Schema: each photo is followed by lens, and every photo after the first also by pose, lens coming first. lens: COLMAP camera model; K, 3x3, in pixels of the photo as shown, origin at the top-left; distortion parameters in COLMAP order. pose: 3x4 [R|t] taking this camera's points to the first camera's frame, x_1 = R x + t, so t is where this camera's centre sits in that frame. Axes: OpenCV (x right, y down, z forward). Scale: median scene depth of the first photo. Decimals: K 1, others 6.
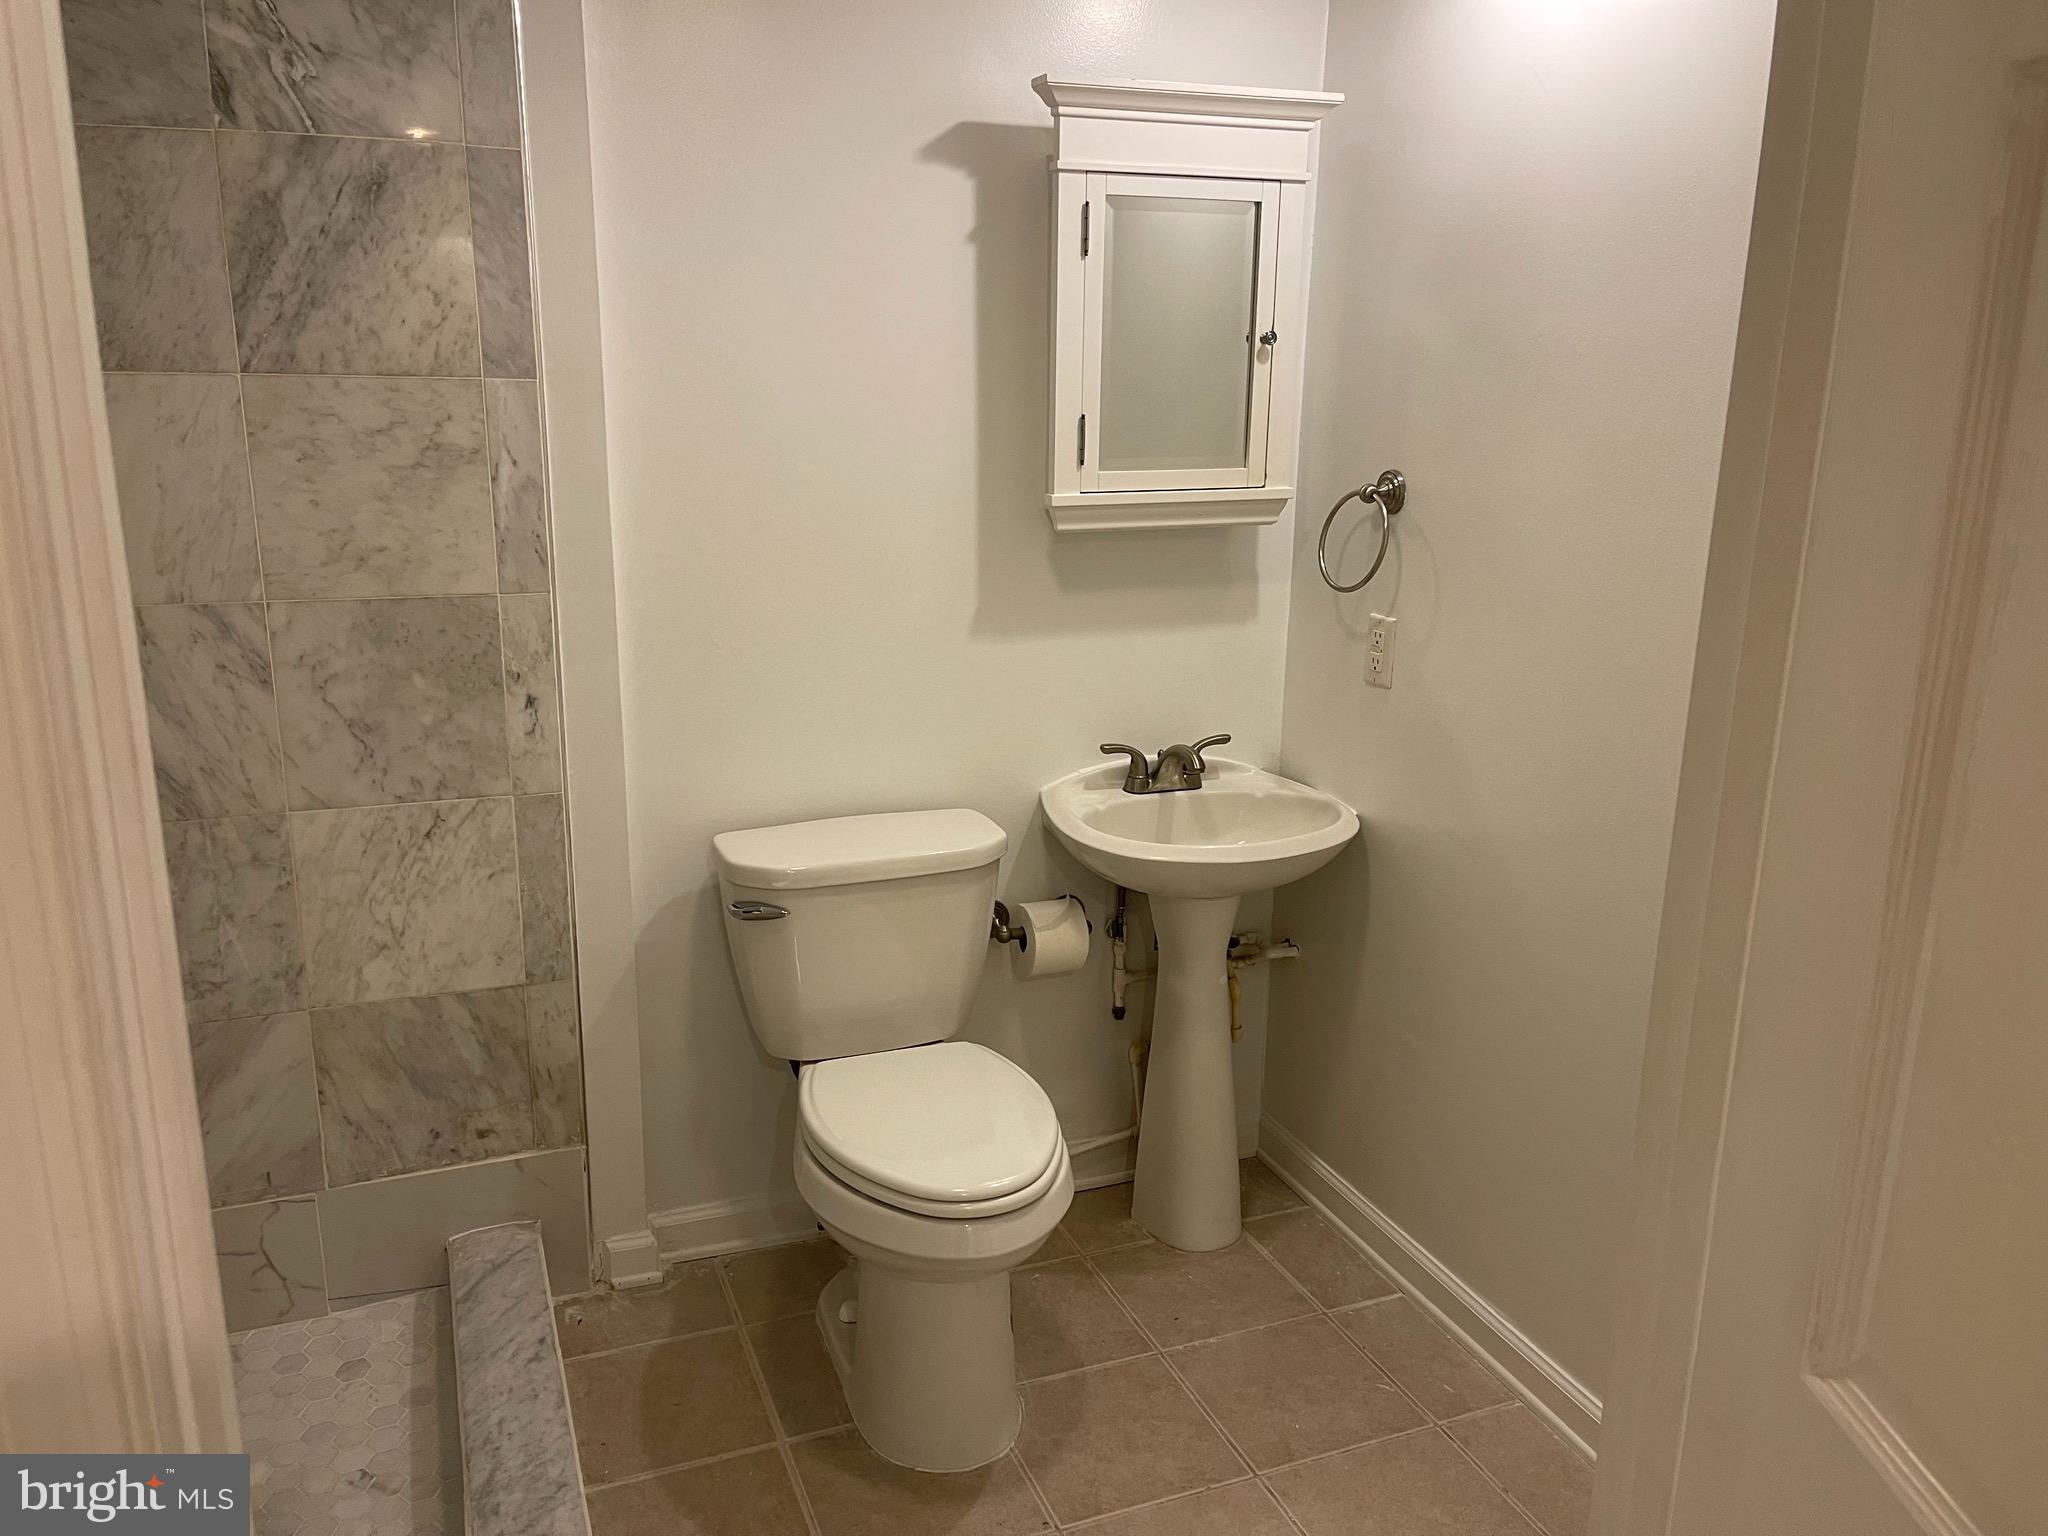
lens RADIAL K [[1546.2, 0, 1024.2], [0, 1546.2, 775.3], [0, 0, 1]] dist [0.051065, -0.060594]
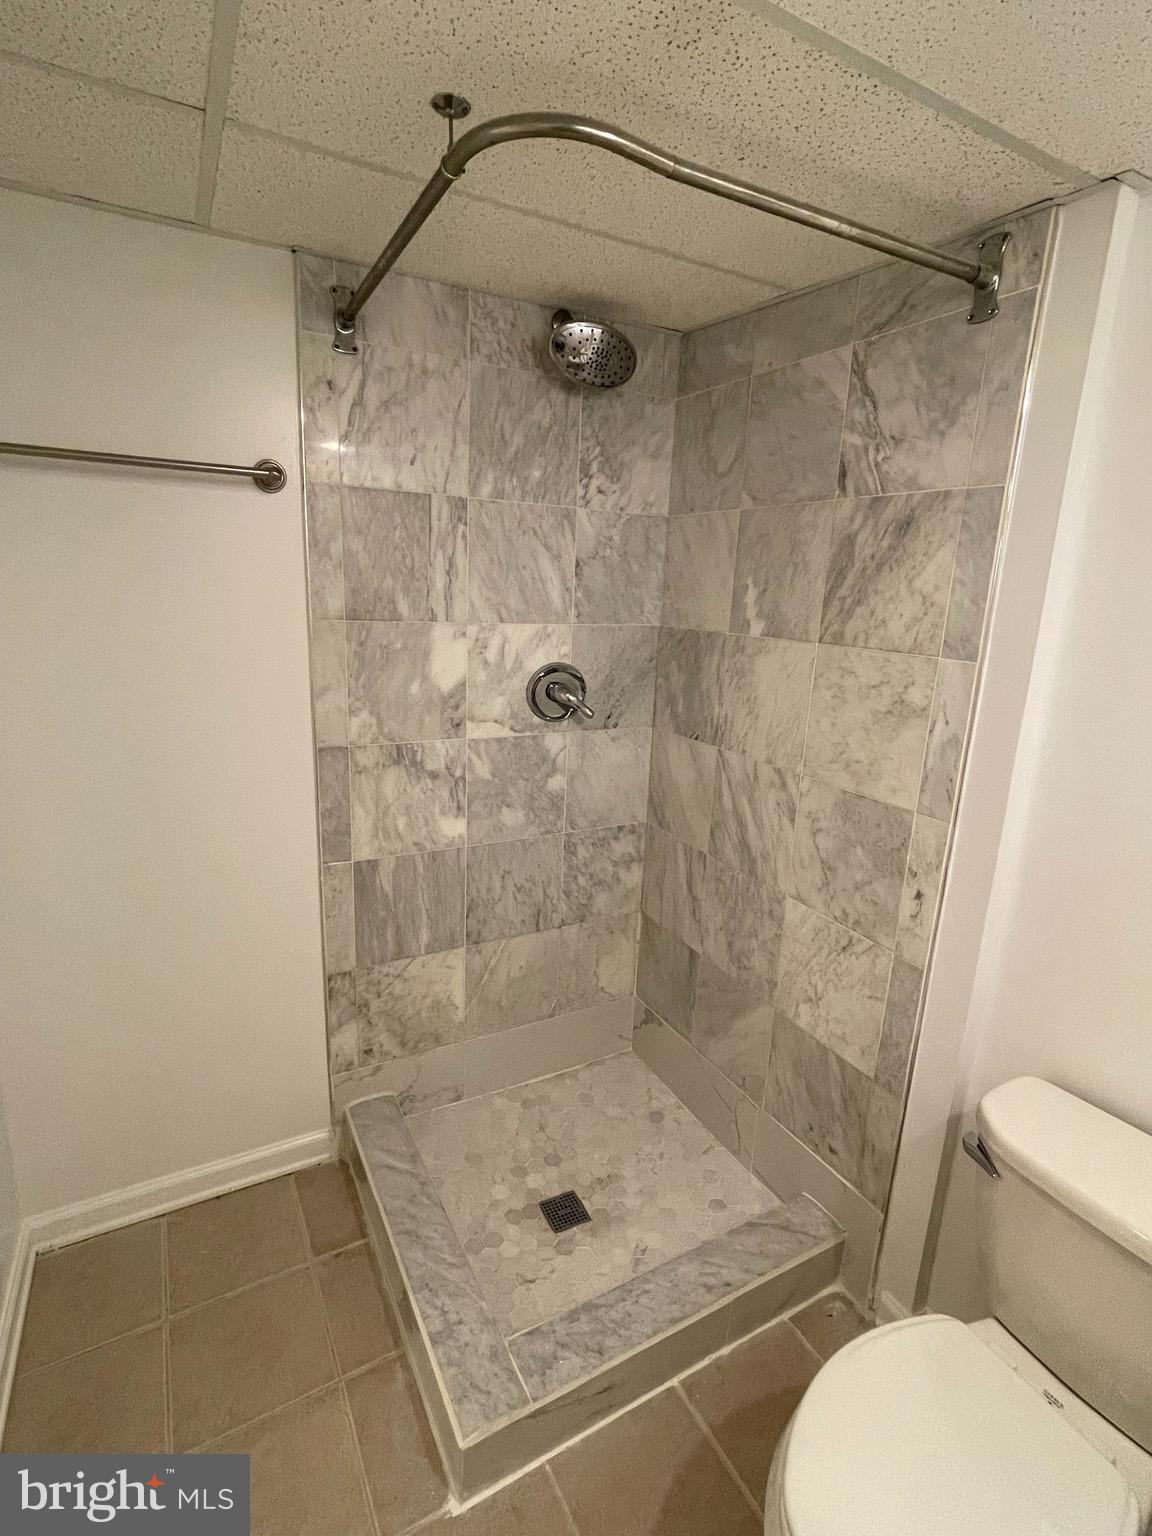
lens RADIAL K [[728.8, 0, 575.9], [0, 728.8, 761.6], [0, 0, 1]] dist [-0.009762, -0.001519]
pose [[0.138179, 0.222053, -0.965194, 0.235001], [-0.302399, 0.937464, 0.172382, -0.187396], [0.943112, 0.268054, 0.196687, 0.614006]]
